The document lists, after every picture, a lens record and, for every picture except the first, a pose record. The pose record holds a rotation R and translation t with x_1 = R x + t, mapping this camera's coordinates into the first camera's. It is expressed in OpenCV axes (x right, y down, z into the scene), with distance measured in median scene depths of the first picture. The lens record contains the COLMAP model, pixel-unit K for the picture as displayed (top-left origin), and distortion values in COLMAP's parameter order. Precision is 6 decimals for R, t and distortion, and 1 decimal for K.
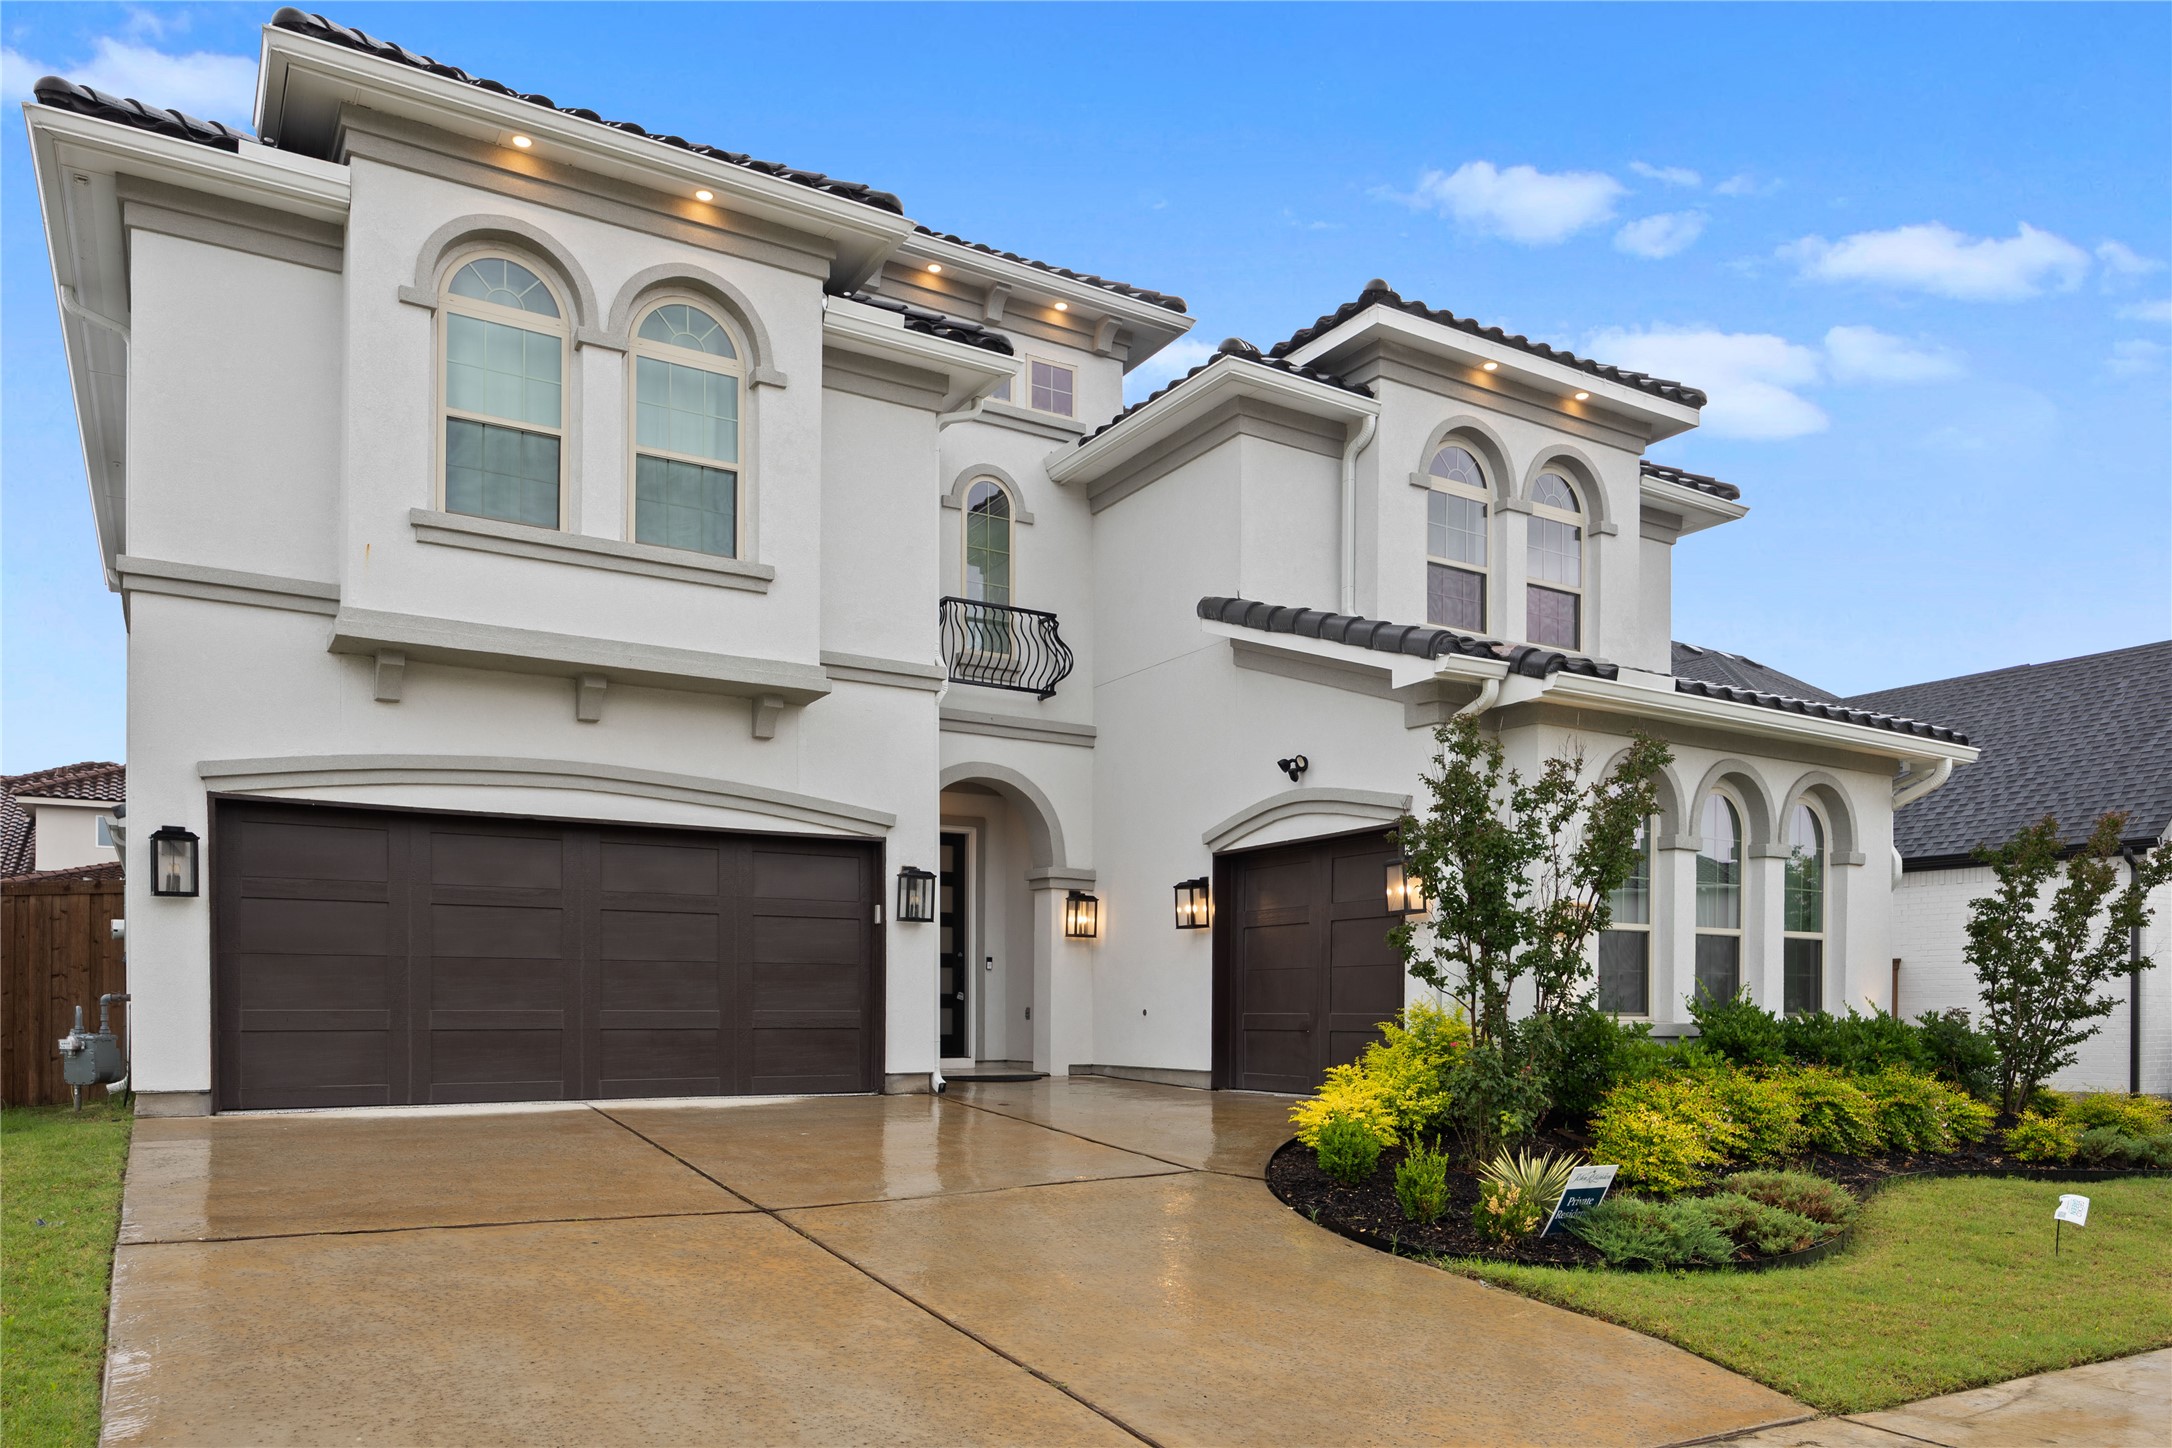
lens RADIAL K [[1488.6, 0, 1083.8], [0, 1488.6, 732.0], [0, 0, 1]] dist [0.019438, -0.008298]
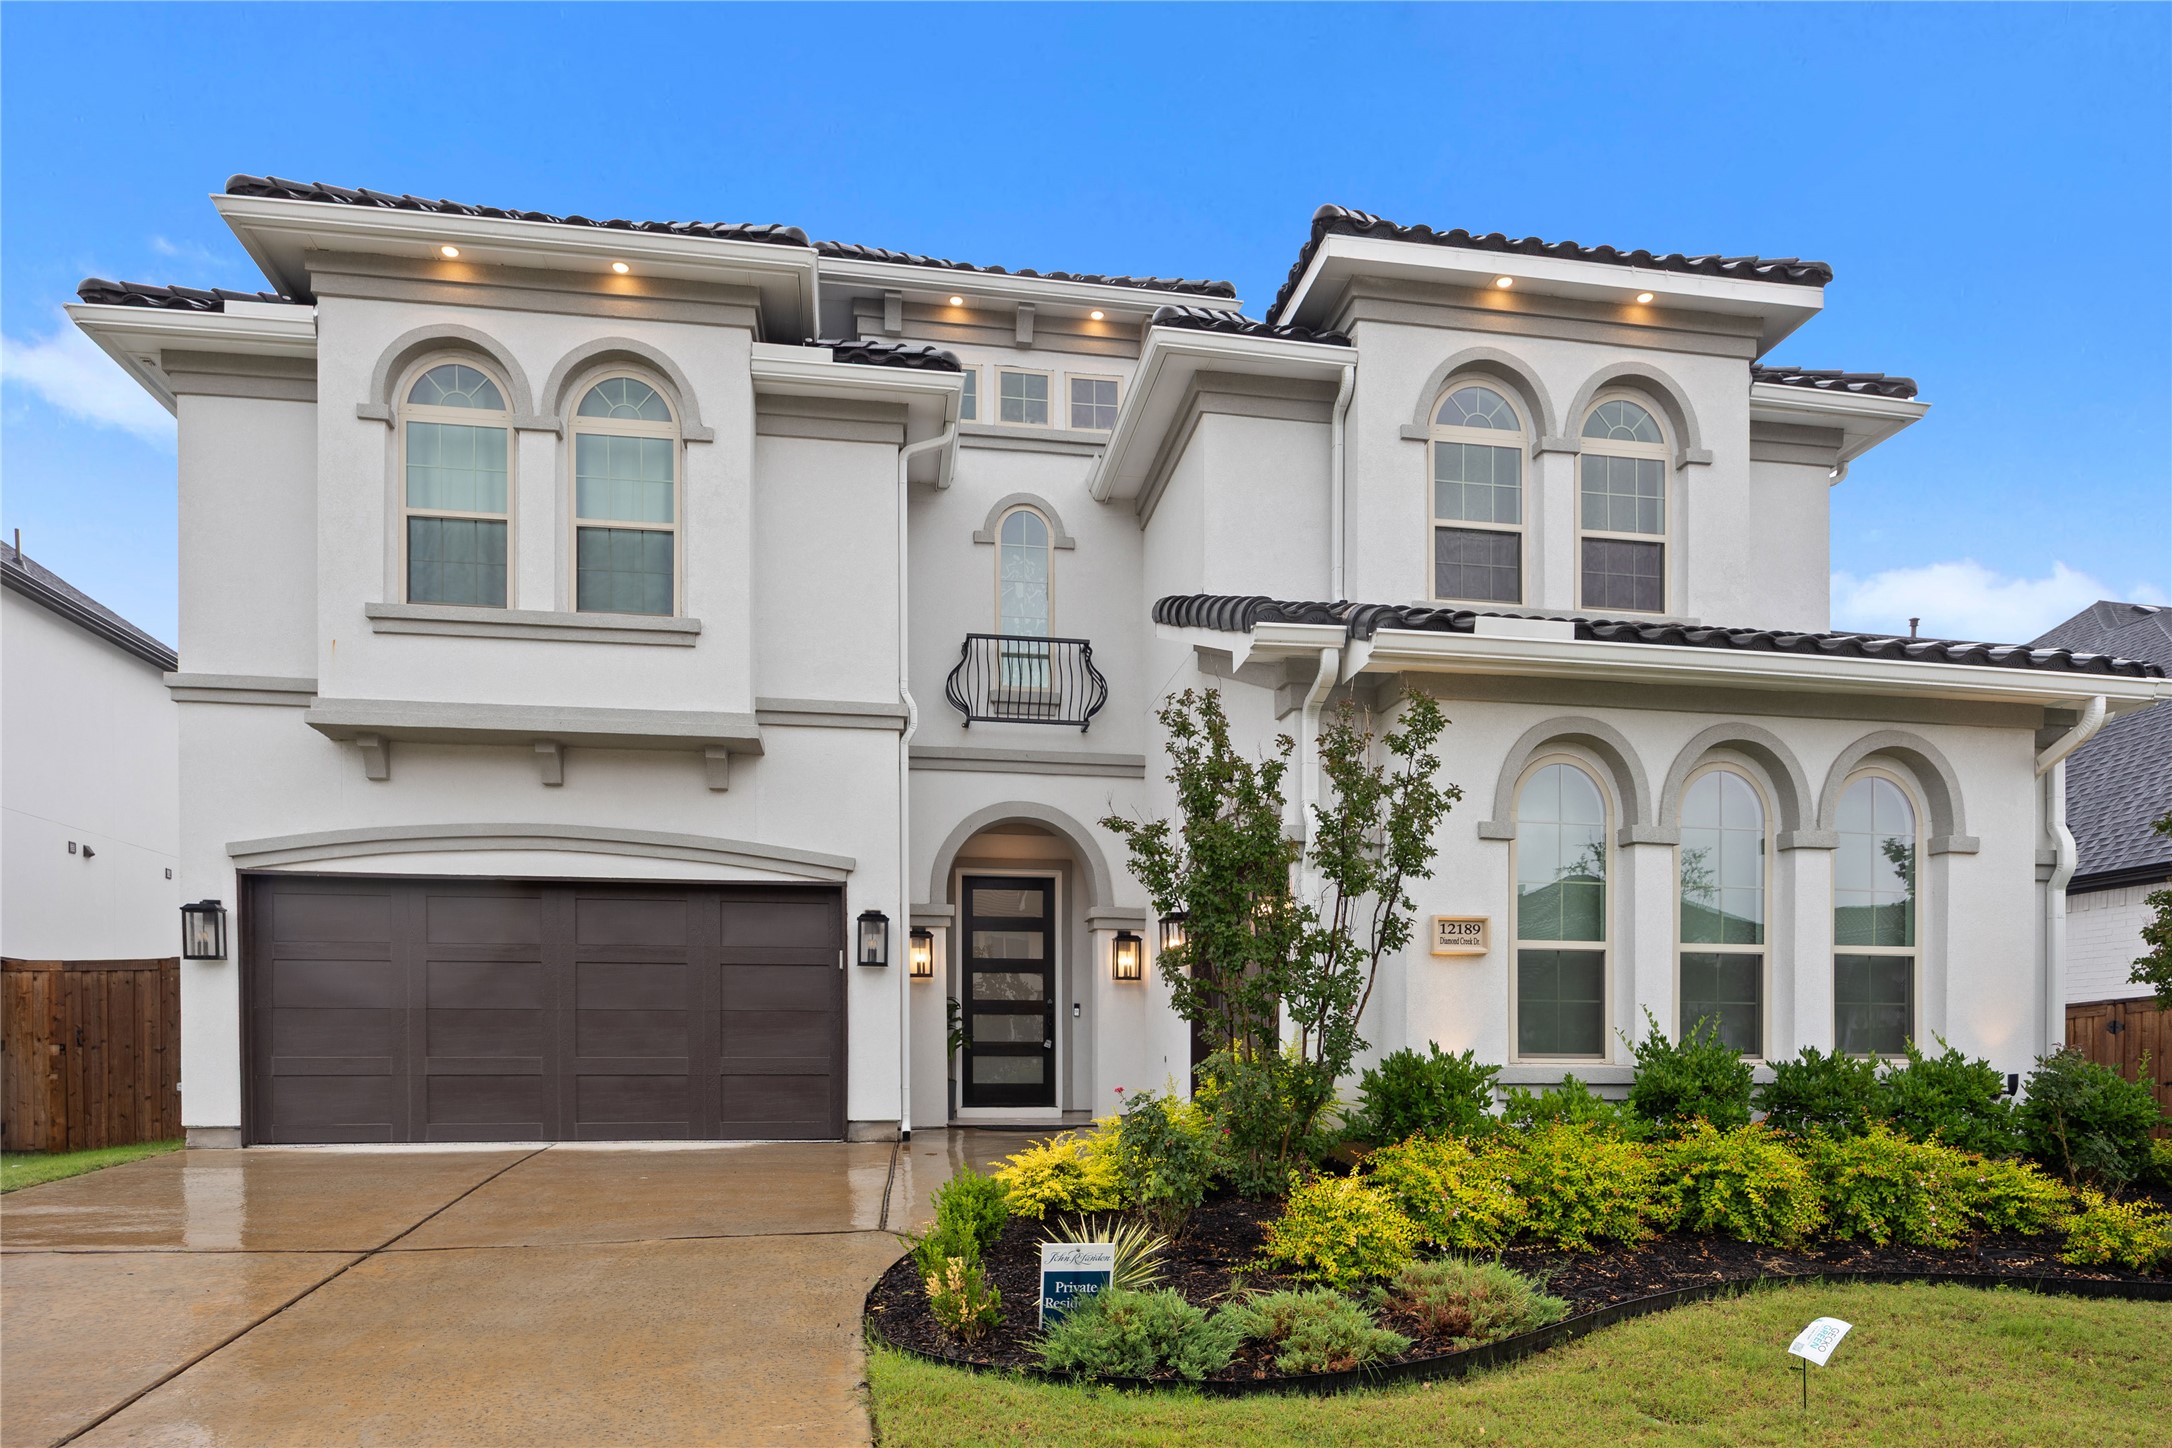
lens RADIAL K [[1390.2, 0, 1096.5], [0, 1390.2, 827.5], [0, 0, 1]] dist [-0.004812, 0.008096]
pose [[0.928795, -0.063533, -0.365107, 0.372469], [0.070769, 0.997472, 0.006458, 0.042232], [0.363773, -0.031837, 0.930943, 0.214232]]
